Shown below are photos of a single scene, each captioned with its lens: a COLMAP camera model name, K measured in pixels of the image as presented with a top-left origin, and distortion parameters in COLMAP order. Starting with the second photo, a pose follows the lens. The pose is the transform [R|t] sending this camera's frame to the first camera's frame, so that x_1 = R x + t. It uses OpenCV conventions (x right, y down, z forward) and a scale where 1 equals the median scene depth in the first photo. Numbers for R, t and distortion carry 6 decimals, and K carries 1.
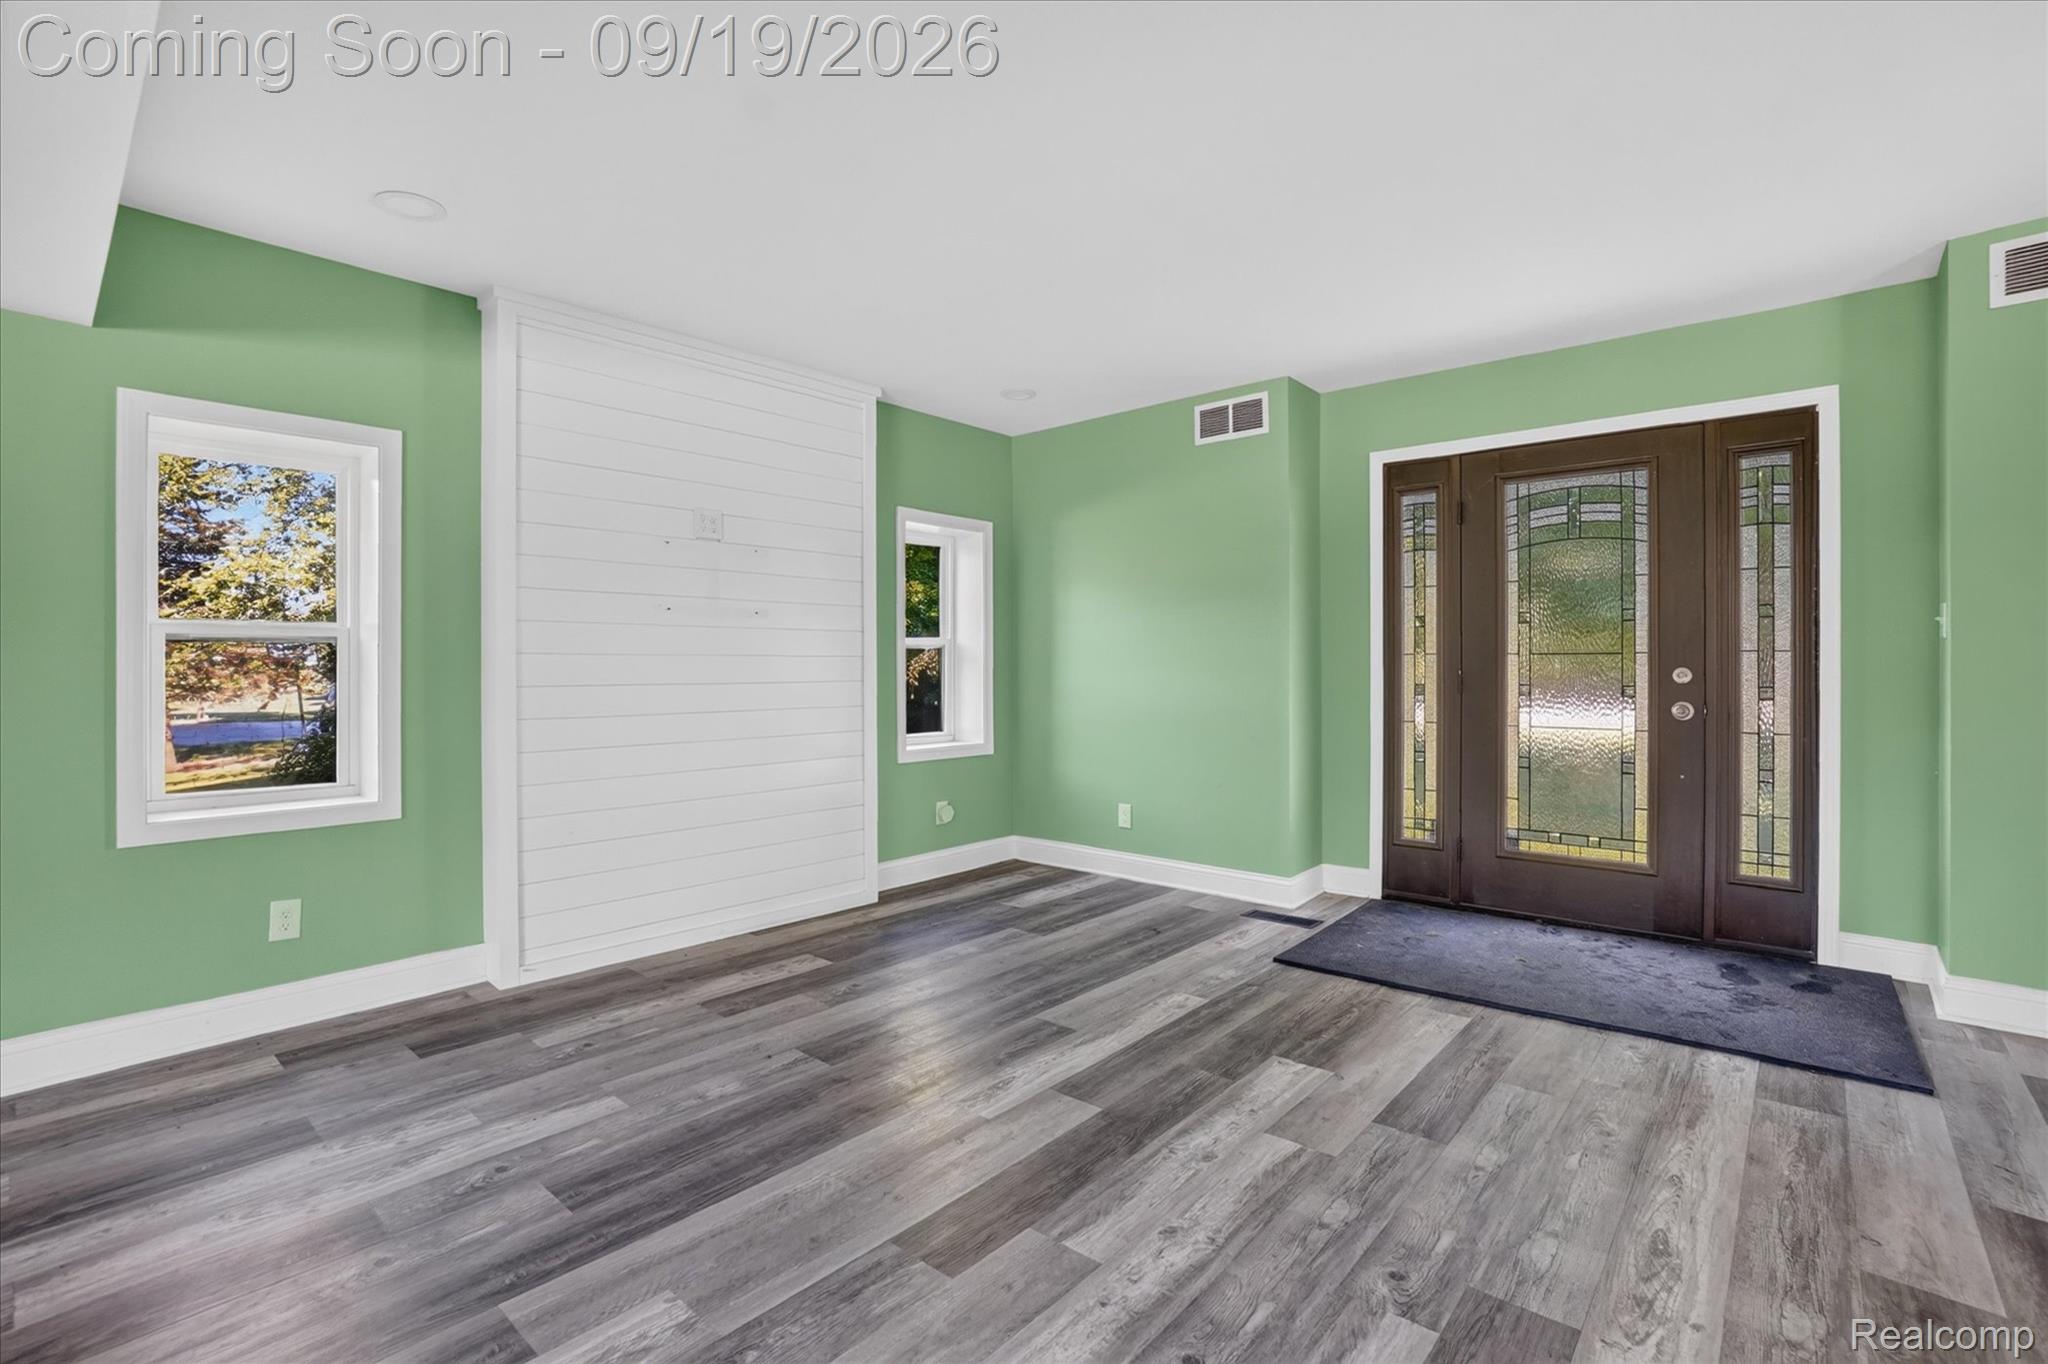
lens RADIAL K [[916.1, 0, 1077.8], [0, 916.1, 674.5], [0, 0, 1]] dist [-0.001804, 0.000228]
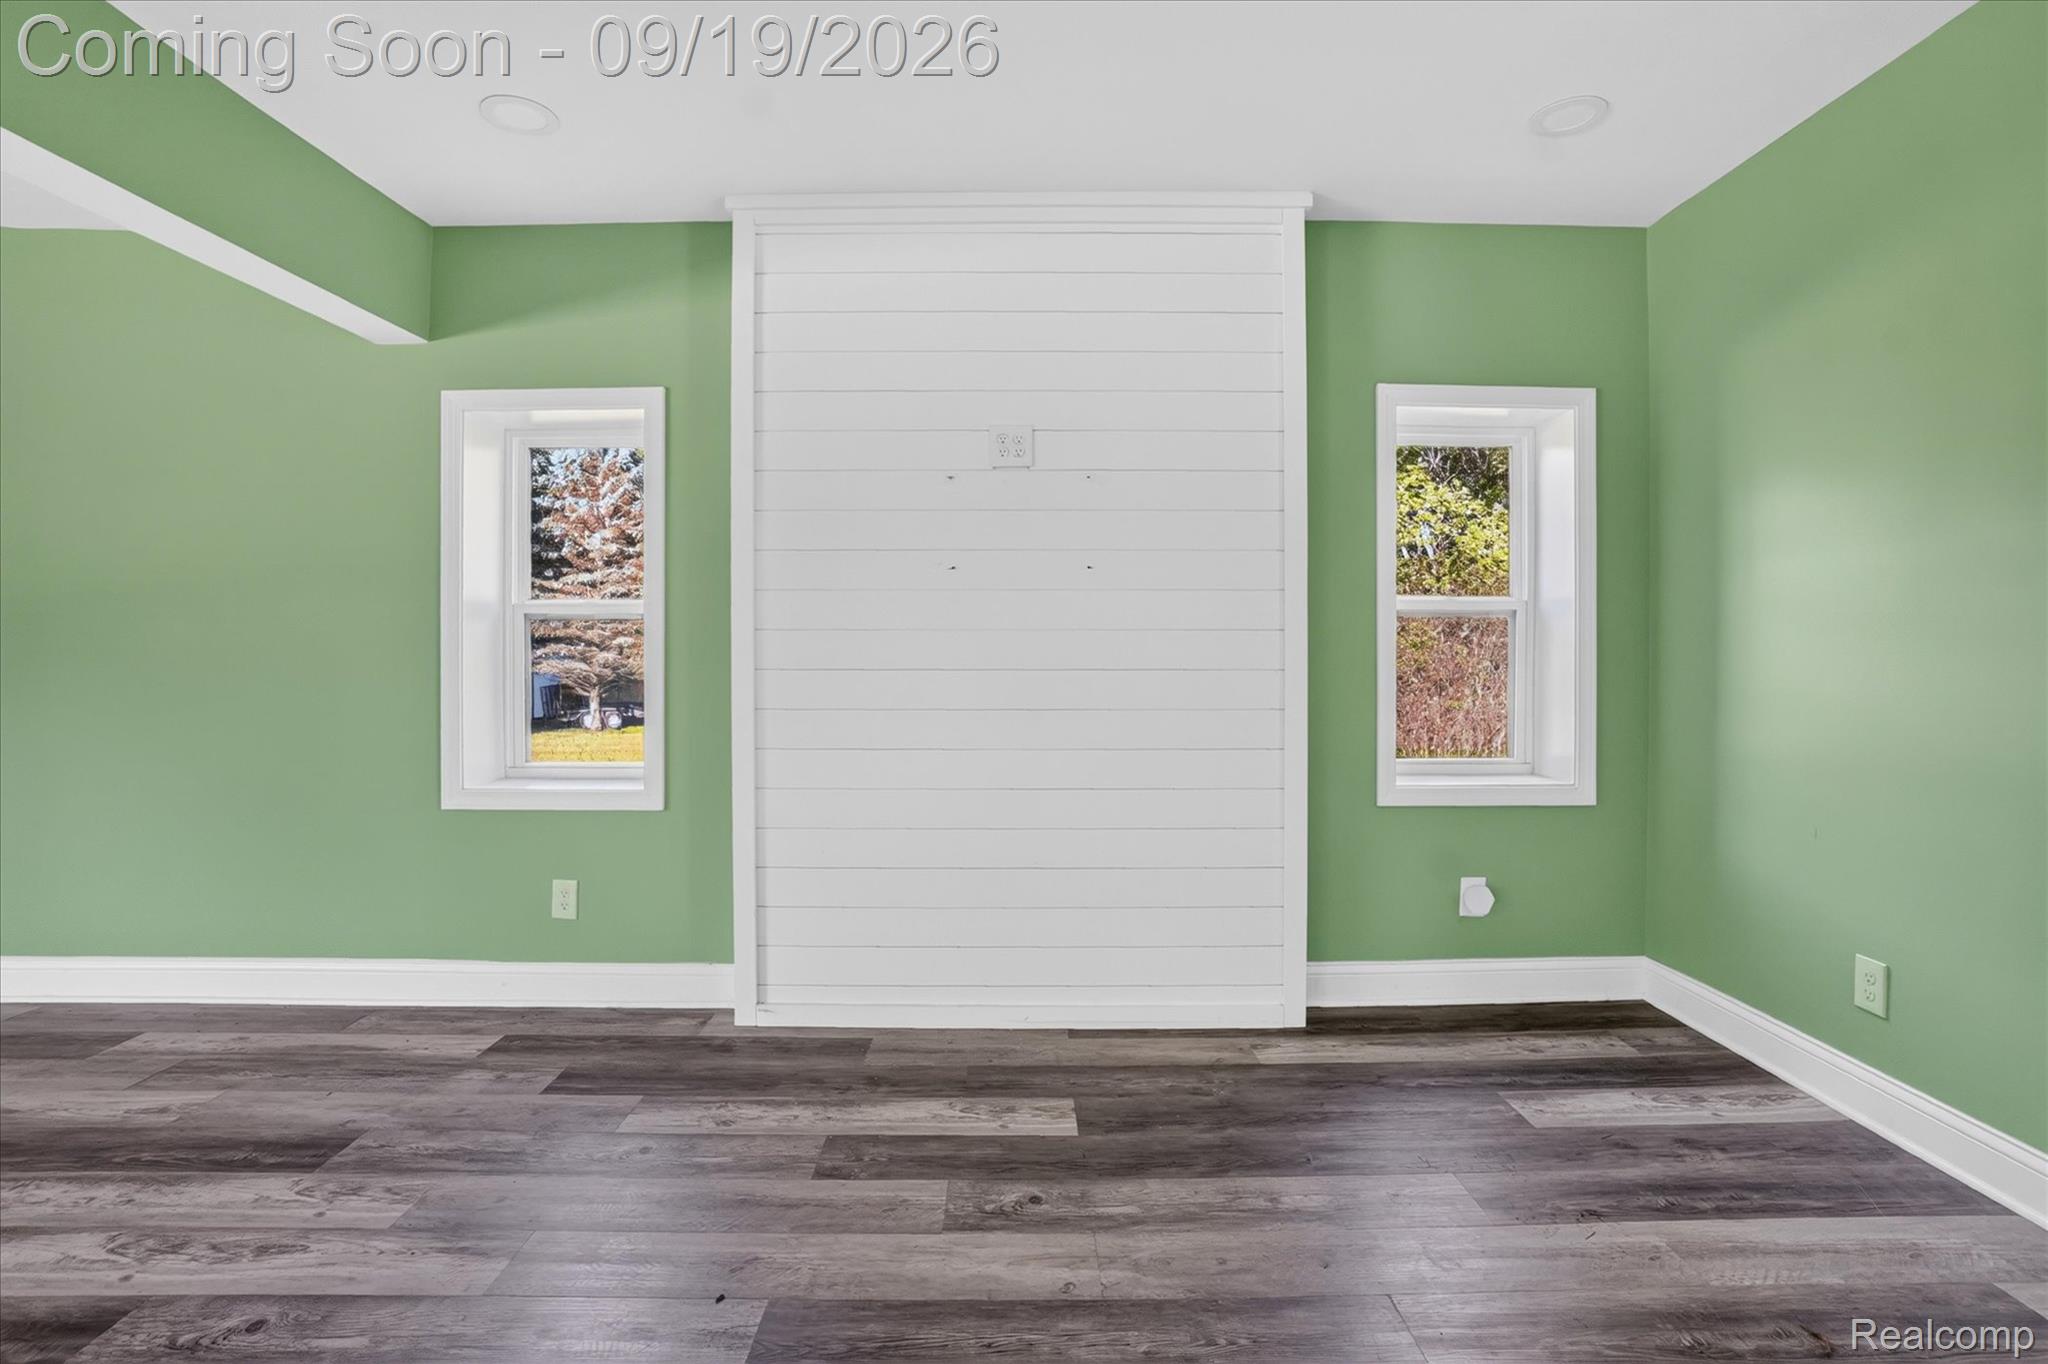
lens RADIAL K [[959.9, 0, 1027.3], [0, 959.9, 642.3], [0, 0, 1]] dist [-0.052094, 0.020671]
pose [[0.640906, -0.002355, -0.767615, 0.211709], [-0.009037, 0.999903, -0.010613, -0.003081], [0.767566, 0.013739, 0.640823, 0.621032]]
